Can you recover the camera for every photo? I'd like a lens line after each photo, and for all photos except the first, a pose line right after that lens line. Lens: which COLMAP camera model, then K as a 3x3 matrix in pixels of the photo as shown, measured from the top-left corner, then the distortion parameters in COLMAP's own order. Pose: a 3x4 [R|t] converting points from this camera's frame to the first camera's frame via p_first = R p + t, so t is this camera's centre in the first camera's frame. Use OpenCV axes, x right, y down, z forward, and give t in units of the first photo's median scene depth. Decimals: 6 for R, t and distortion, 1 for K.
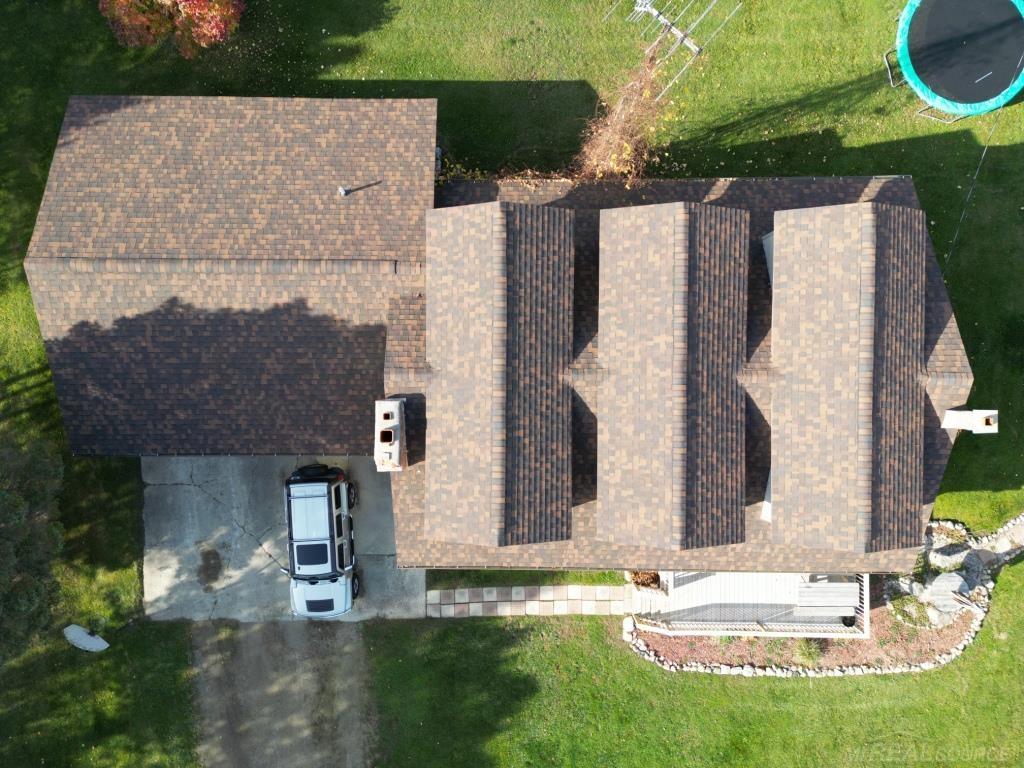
lens RADIAL K [[711.6, 0, 509.5], [0, 711.6, 382.0], [0, 0, 1]] dist [0.089804, -0.078205]
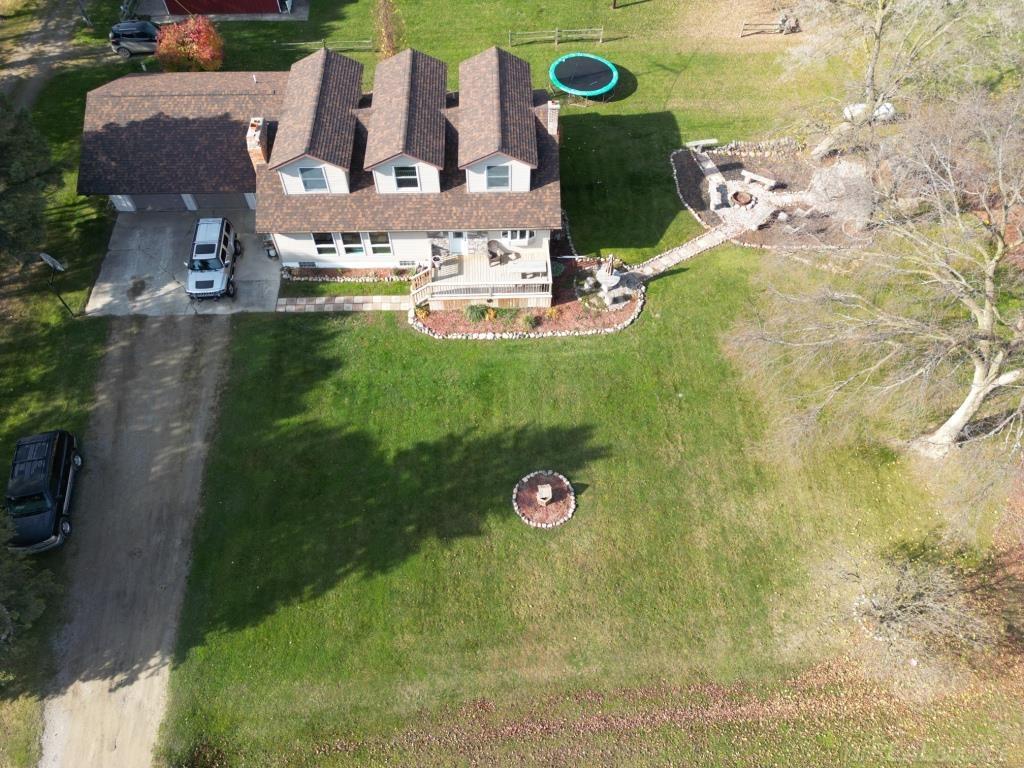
lens RADIAL K [[711.6, 0, 509.5], [0, 711.6, 382.0], [0, 0, 1]] dist [0.089804, -0.078205]
pose [[0.999271, -0.030367, 0.023137, 0.331589], [0.038157, 0.814078, -0.579500, 1.327227], [-0.001238, 0.579960, 0.814644, -0.137031]]
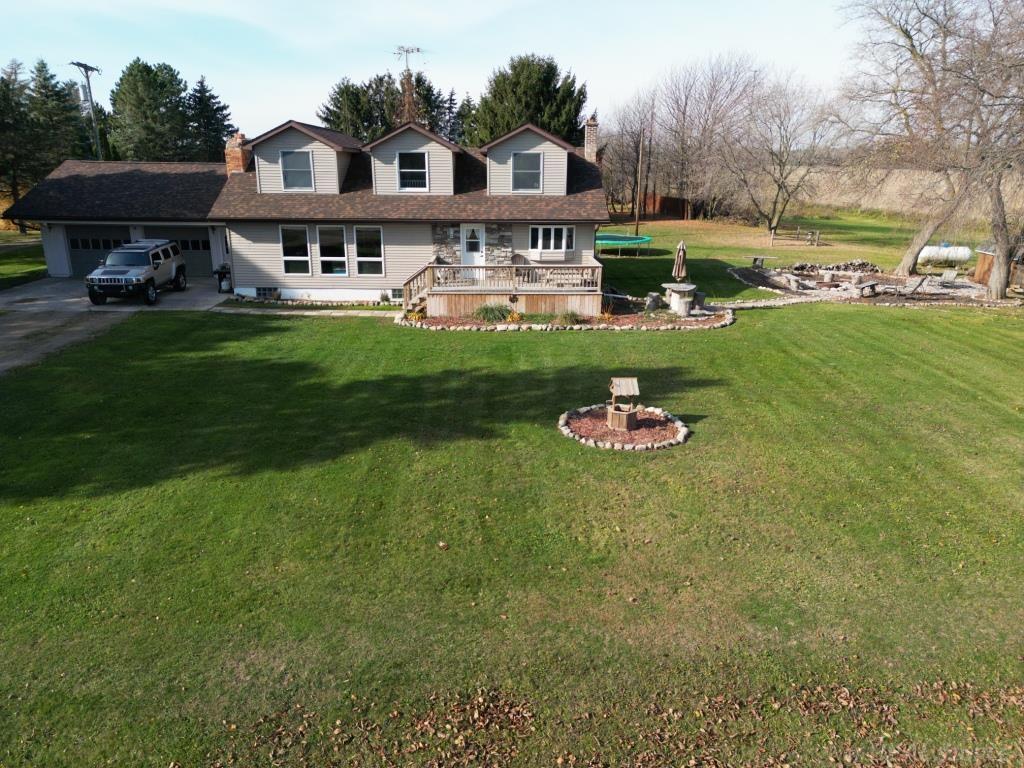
lens RADIAL K [[711.6, 0, 509.5], [0, 711.6, 382.0], [0, 0, 1]] dist [0.089804, -0.078205]
pose [[0.999827, -0.003617, 0.018240, 0.304503], [0.018517, 0.283401, -0.958823, 1.358671], [-0.001701, 0.958995, 0.283419, 0.795682]]
